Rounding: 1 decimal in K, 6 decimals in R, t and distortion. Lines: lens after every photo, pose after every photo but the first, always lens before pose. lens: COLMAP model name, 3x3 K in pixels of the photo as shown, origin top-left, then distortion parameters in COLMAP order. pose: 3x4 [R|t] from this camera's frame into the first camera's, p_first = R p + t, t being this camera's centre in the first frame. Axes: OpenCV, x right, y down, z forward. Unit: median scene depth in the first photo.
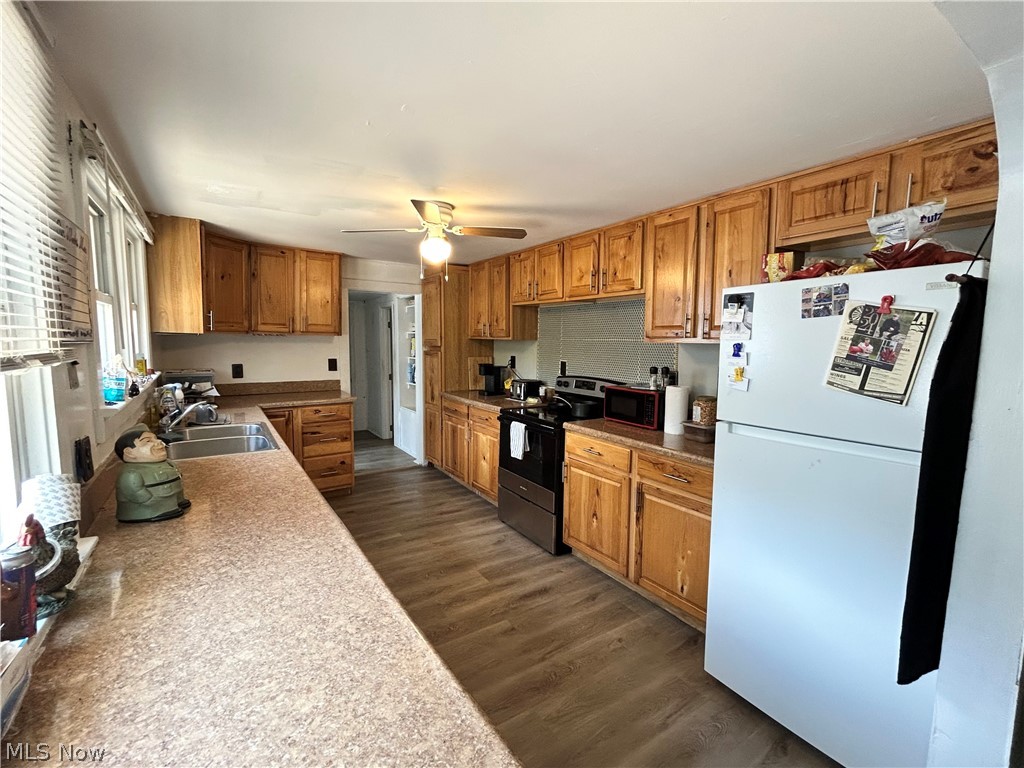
lens RADIAL K [[450.2, 0, 512.0], [0, 450.2, 384.0], [0, 0, 1]] dist [-0.000007, -0.000001]
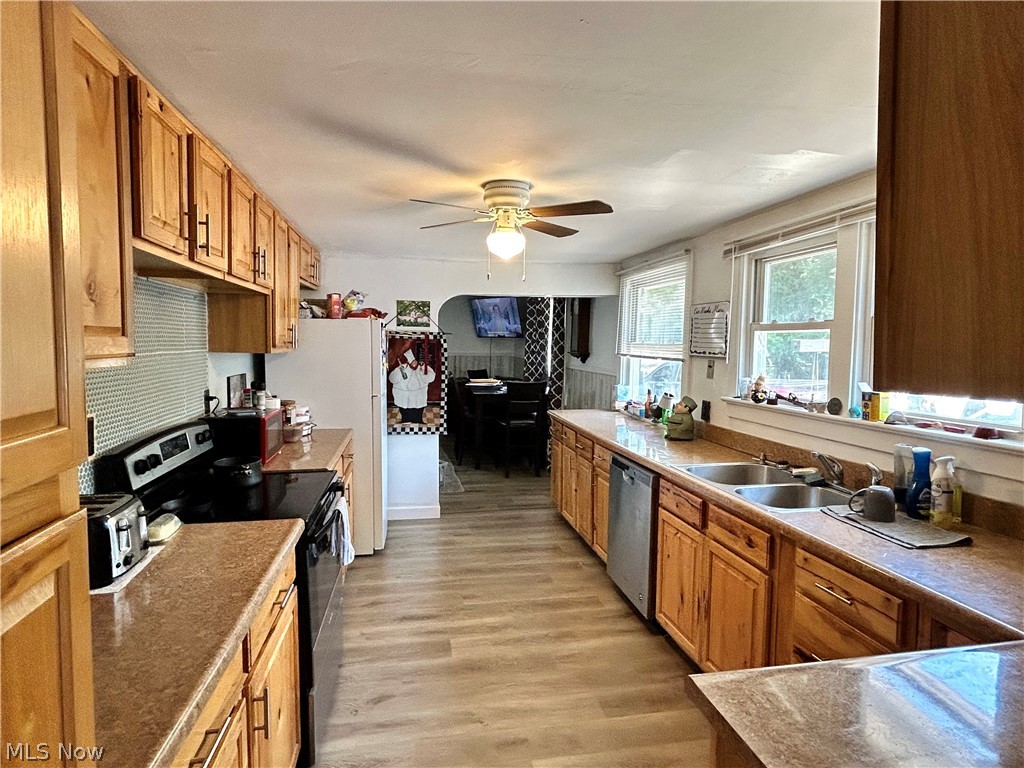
lens RADIAL K [[550.1, 0, 512.0], [0, 550.1, 384.0], [0, 0, 1]] dist [0.000082, 0.000005]
pose [[-0.927773, -0.041278, 0.370854, -0.544266], [0.017813, 0.987830, 0.154513, -0.203450], [-0.372719, 0.149959, -0.915747, 1.903402]]
